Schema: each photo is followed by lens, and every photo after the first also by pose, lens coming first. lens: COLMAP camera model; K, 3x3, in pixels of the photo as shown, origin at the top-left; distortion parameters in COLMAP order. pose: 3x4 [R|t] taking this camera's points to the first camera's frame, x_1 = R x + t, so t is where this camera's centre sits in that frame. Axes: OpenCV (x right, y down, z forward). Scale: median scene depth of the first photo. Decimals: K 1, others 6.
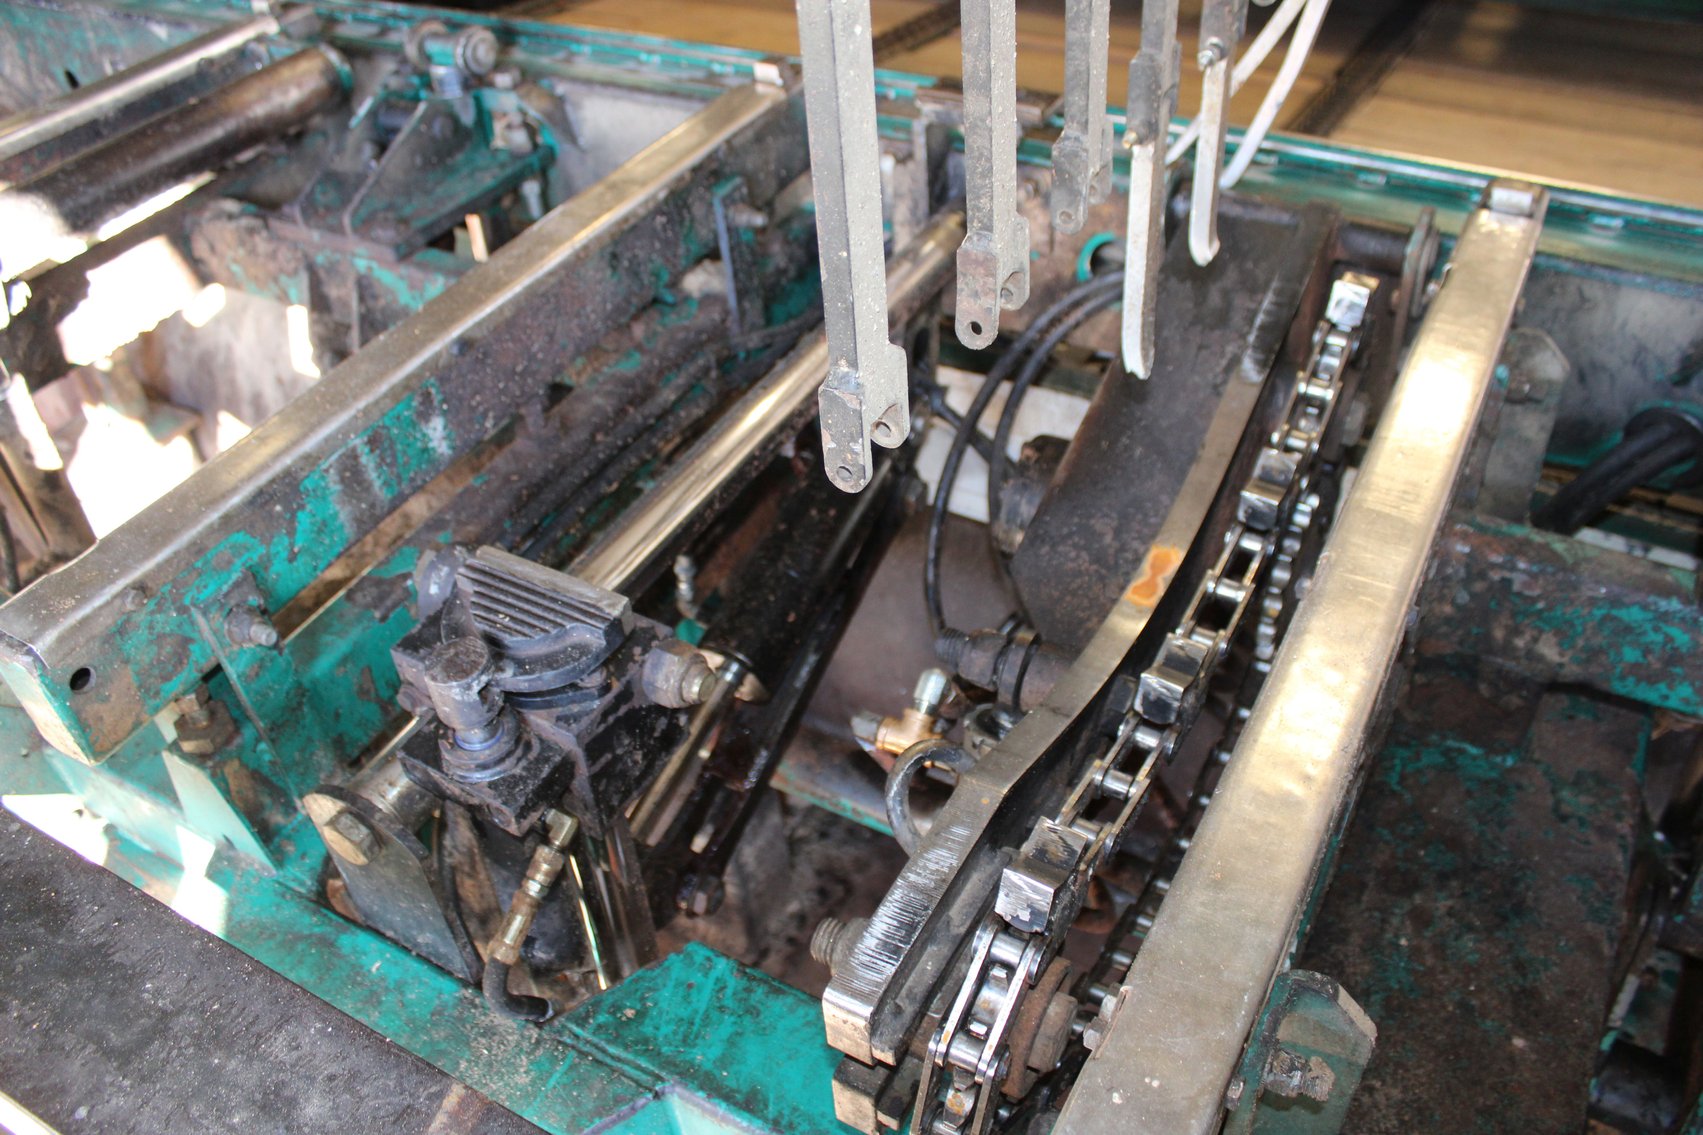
lens RADIAL K [[1396.5, 0, 851.5], [0, 1396.5, 567.5], [0, 0, 1]] dist [-0.169725, 0.140985]
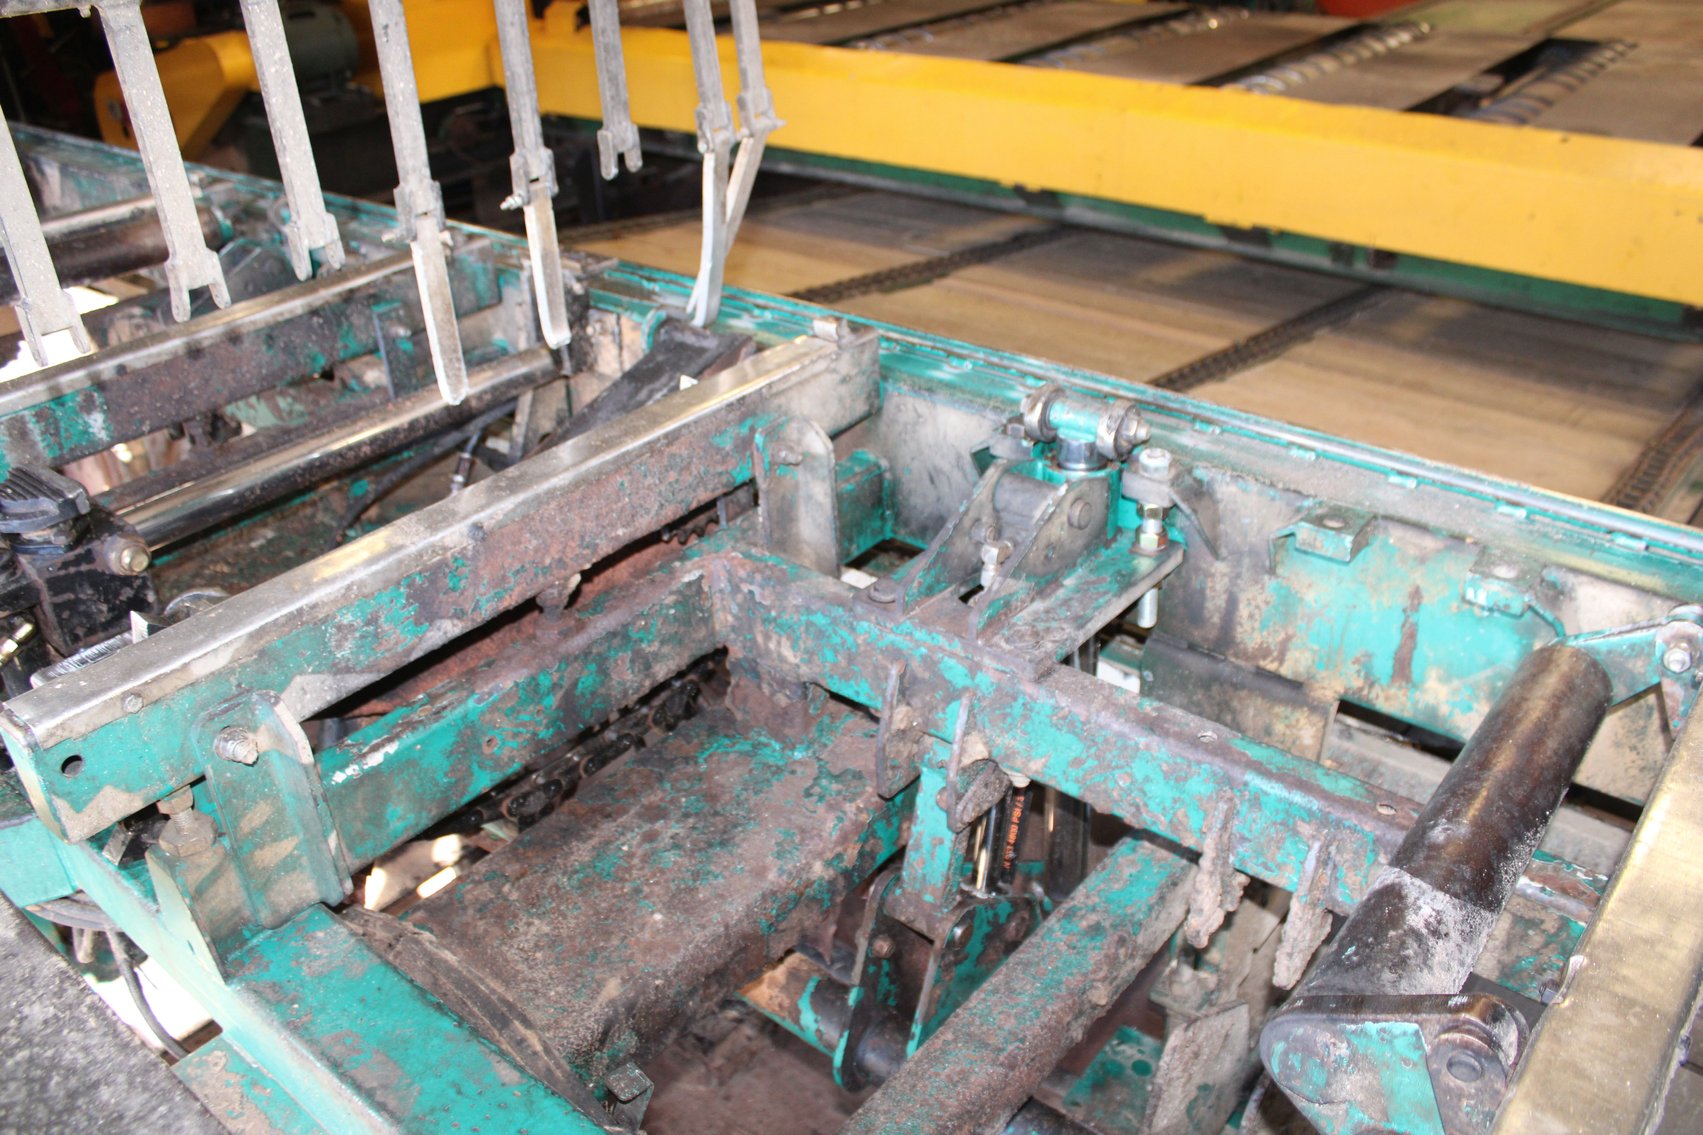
lens RADIAL K [[1396.5, 0, 851.5], [0, 1396.5, 567.5], [0, 0, 1]] dist [-0.169725, 0.140985]
pose [[0.984030, 0.109588, -0.140267, 0.668623], [-0.134138, 0.974545, -0.179638, 0.190081], [0.117010, 0.195585, 0.973681, -0.287248]]
